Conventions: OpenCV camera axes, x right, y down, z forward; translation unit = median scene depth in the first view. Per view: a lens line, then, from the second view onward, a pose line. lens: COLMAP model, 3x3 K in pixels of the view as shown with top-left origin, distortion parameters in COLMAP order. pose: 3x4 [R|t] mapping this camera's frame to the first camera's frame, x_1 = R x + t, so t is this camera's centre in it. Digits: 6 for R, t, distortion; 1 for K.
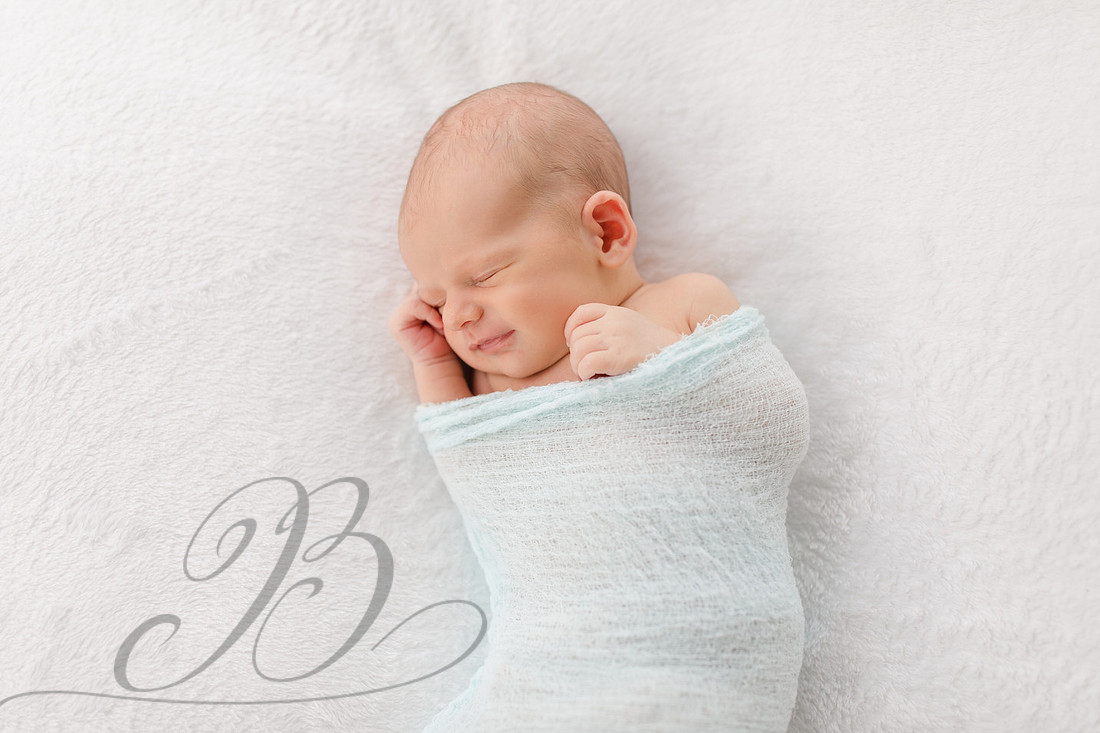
lens RADIAL K [[1236.1, 0, 550.0], [0, 1236.1, 366.5], [0, 0, 1]] dist [0.008419, 0.001372]
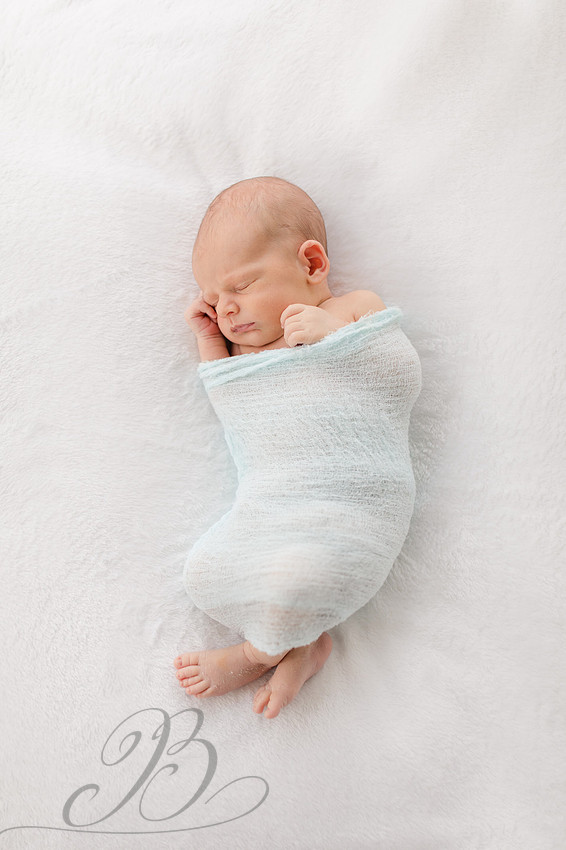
lens RADIAL K [[931.3, 0, 281.6], [0, 931.3, 436.2], [0, 0, 1]] dist [-0.061369, 0.352833]
pose [[0.999379, 0.034672, -0.006237, 0.019314], [-0.034454, 0.998884, 0.032305, 0.091216], [0.007350, -0.032070, 0.999459, -0.310937]]
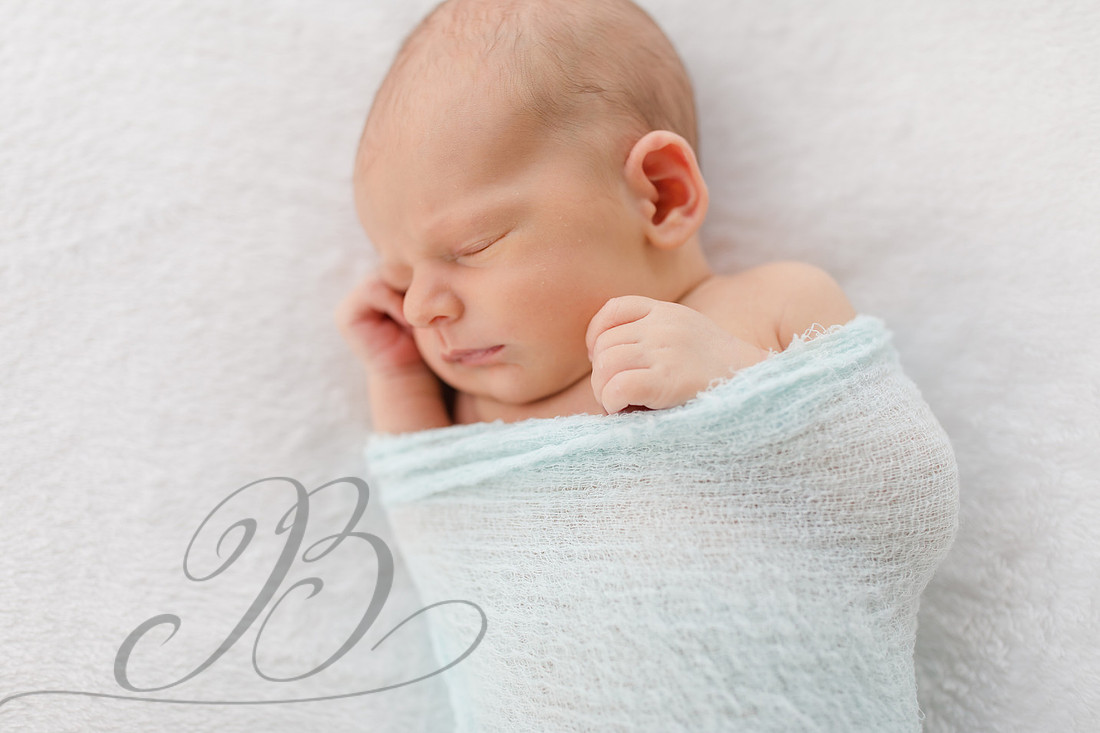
lens RADIAL K [[1236.1, 0, 550.0], [0, 1236.1, 366.5], [0, 0, 1]] dist [0.008419, 0.001372]
pose [[0.997194, 0.056498, -0.049120, 0.024370], [-0.057433, 0.998190, -0.017841, -0.000192], [0.048023, 0.020612, 0.998634, 0.334008]]
